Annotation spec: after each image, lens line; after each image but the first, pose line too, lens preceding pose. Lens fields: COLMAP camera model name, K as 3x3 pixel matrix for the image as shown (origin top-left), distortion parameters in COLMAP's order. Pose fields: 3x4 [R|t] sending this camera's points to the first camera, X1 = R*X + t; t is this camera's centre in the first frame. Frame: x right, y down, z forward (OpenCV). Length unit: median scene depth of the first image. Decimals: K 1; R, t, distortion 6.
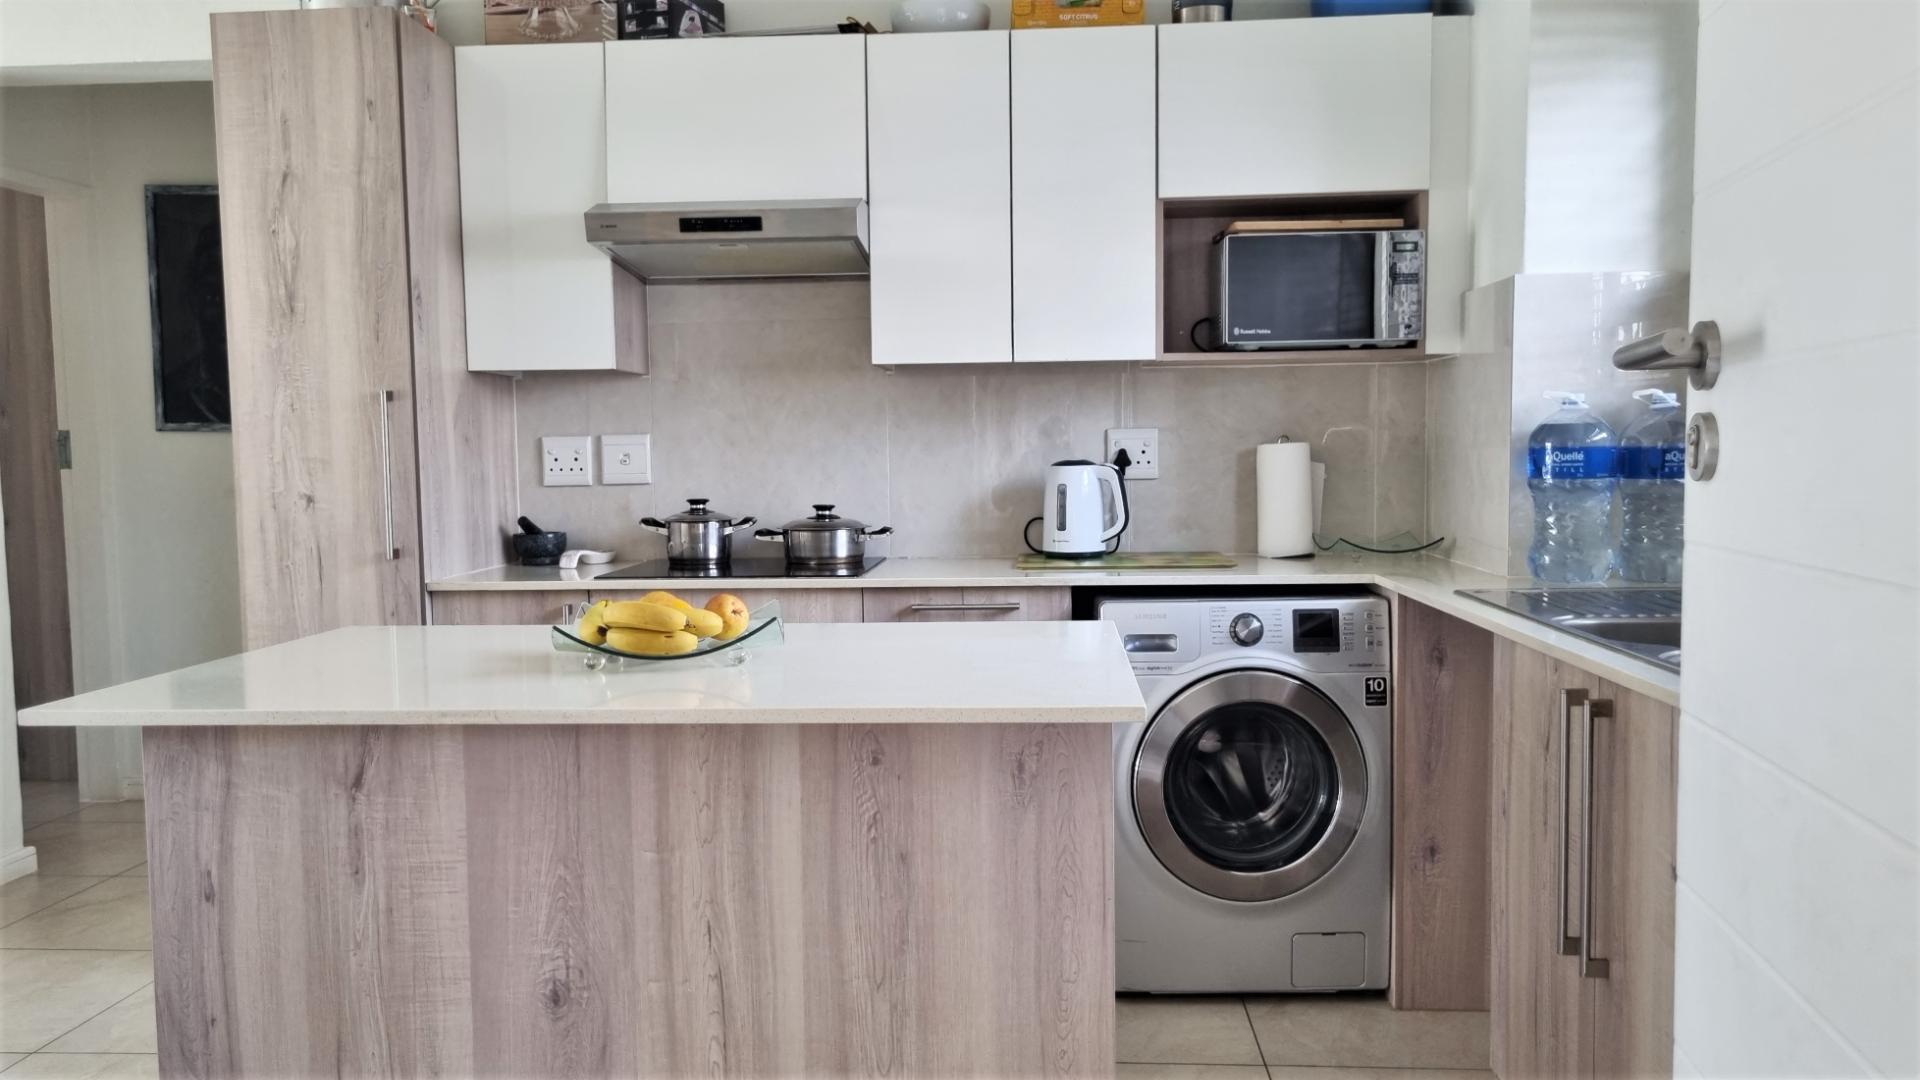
lens RADIAL K [[1479.2, 0, 971.6], [0, 1479.2, 555.6], [0, 0, 1]] dist [0.047675, -0.044415]
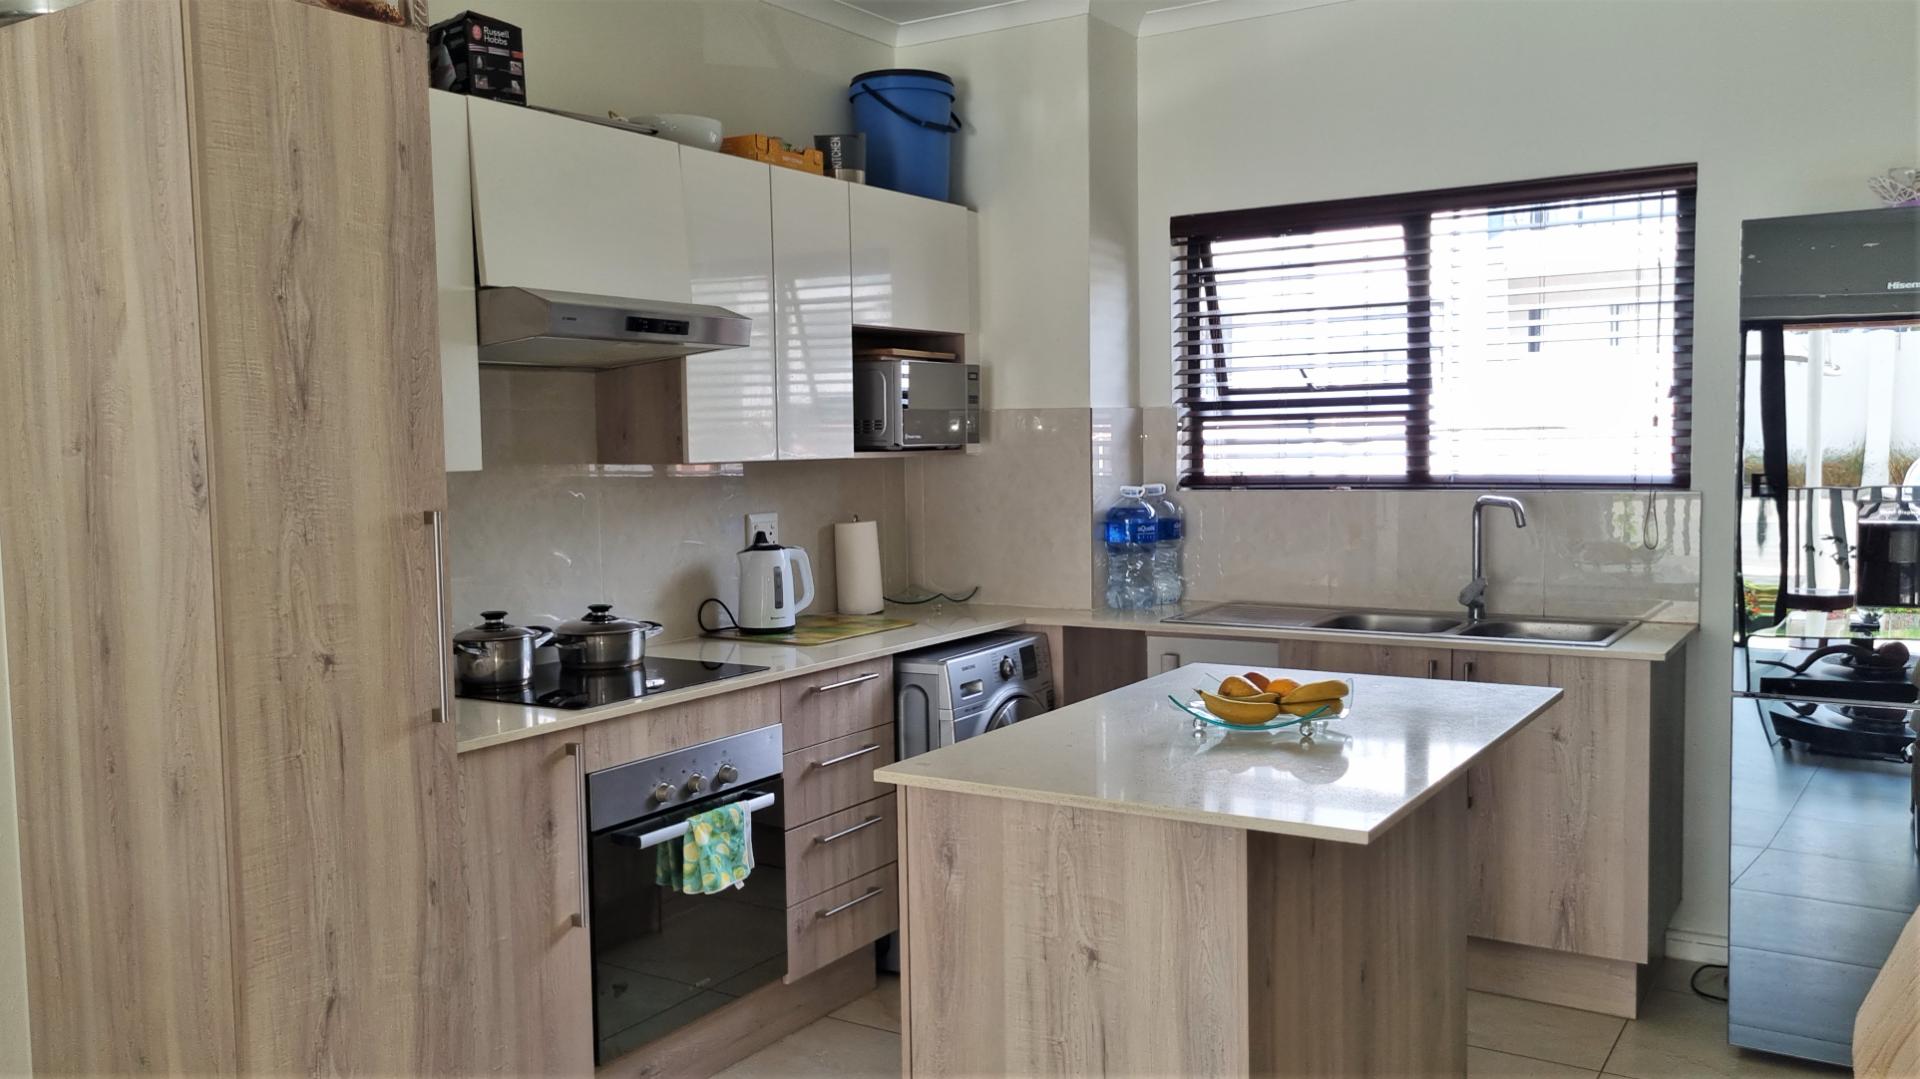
lens RADIAL K [[1479.2, 0, 959.7], [0, 1479.2, 527.1], [0, 0, 1]] dist [0.047675, -0.044415]
pose [[0.497688, -0.045218, 0.866177, -0.927289], [0.070296, 0.997458, 0.011681, -0.090551], [-0.864503, 0.055076, 0.499601, 0.357087]]
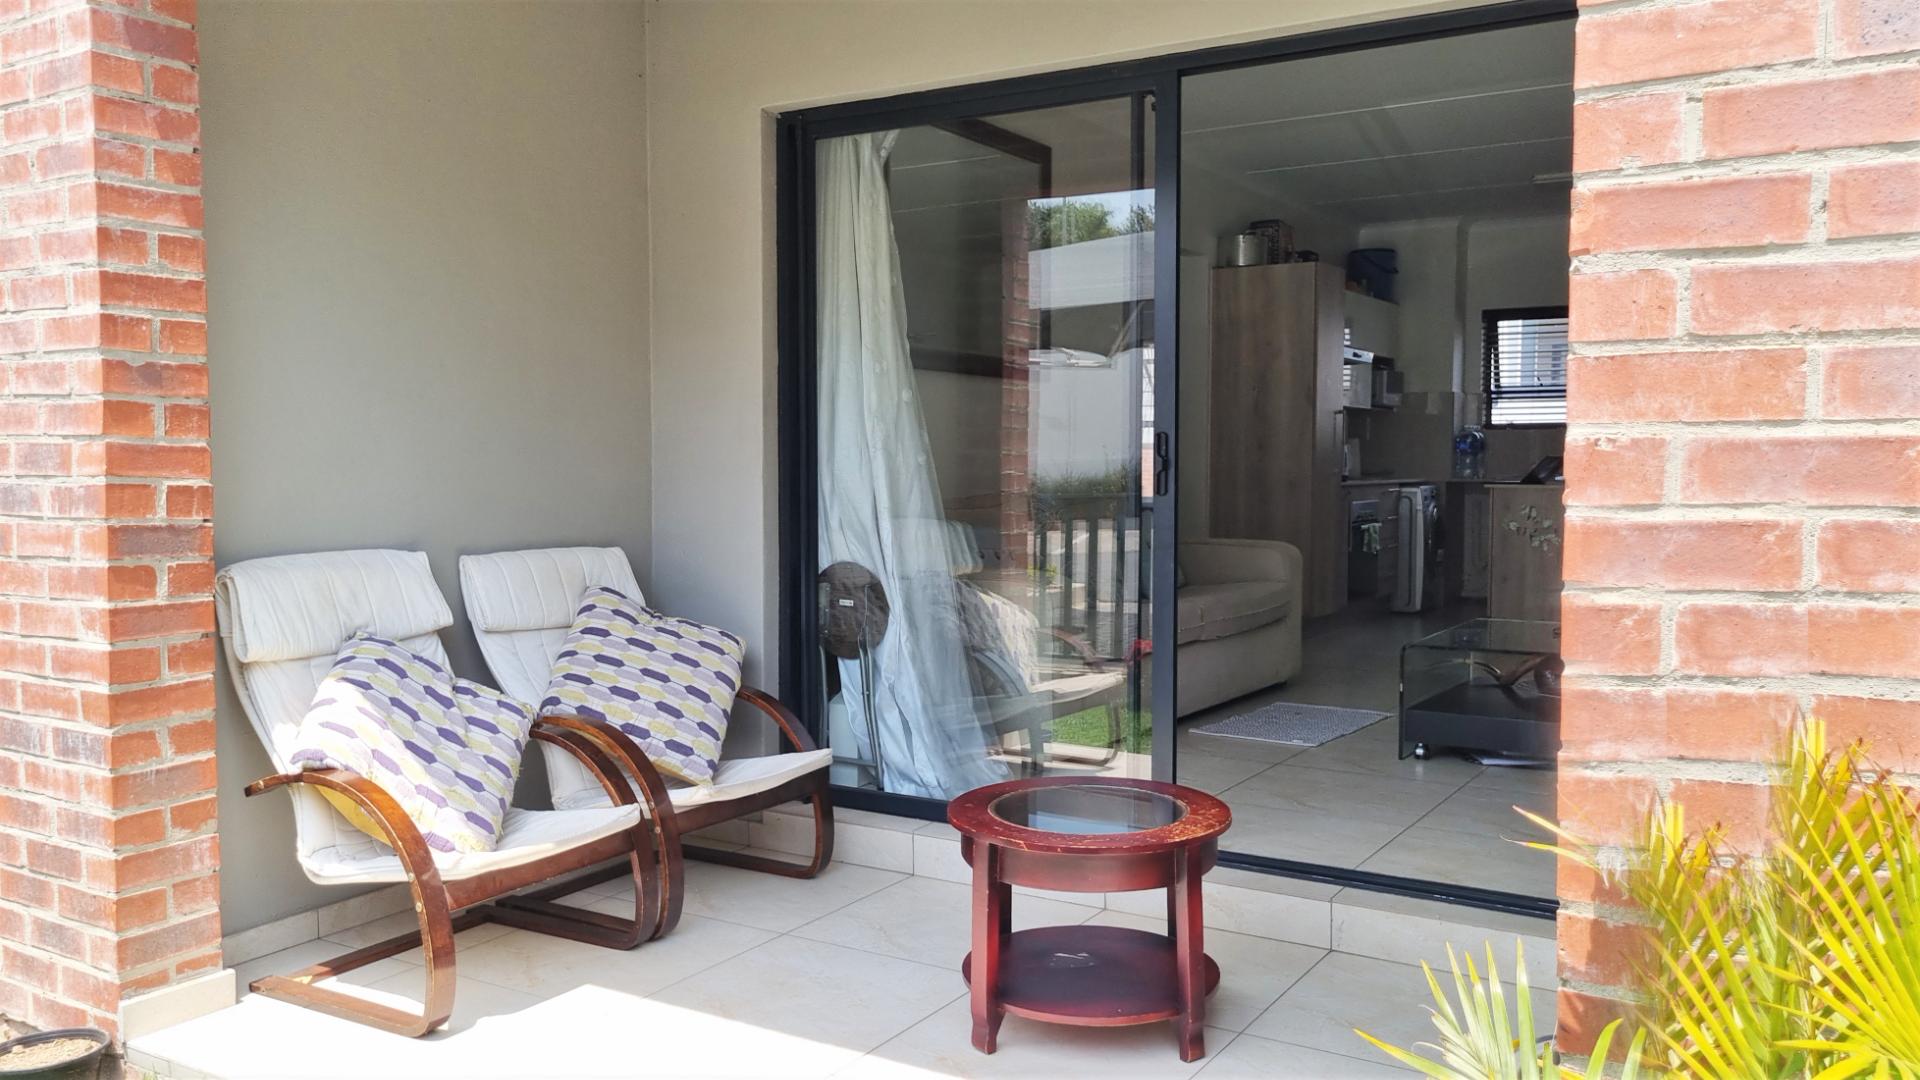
lens RADIAL K [[1479.2, 0, 959.9], [0, 1479.2, 539.6], [0, 0, 1]] dist [0.047675, -0.044415]
pose [[0.476987, -0.036551, 0.878150, -3.066522], [0.060155, 0.998150, 0.008872, 0.053165], [-0.876849, 0.048593, 0.478303, 0.337818]]
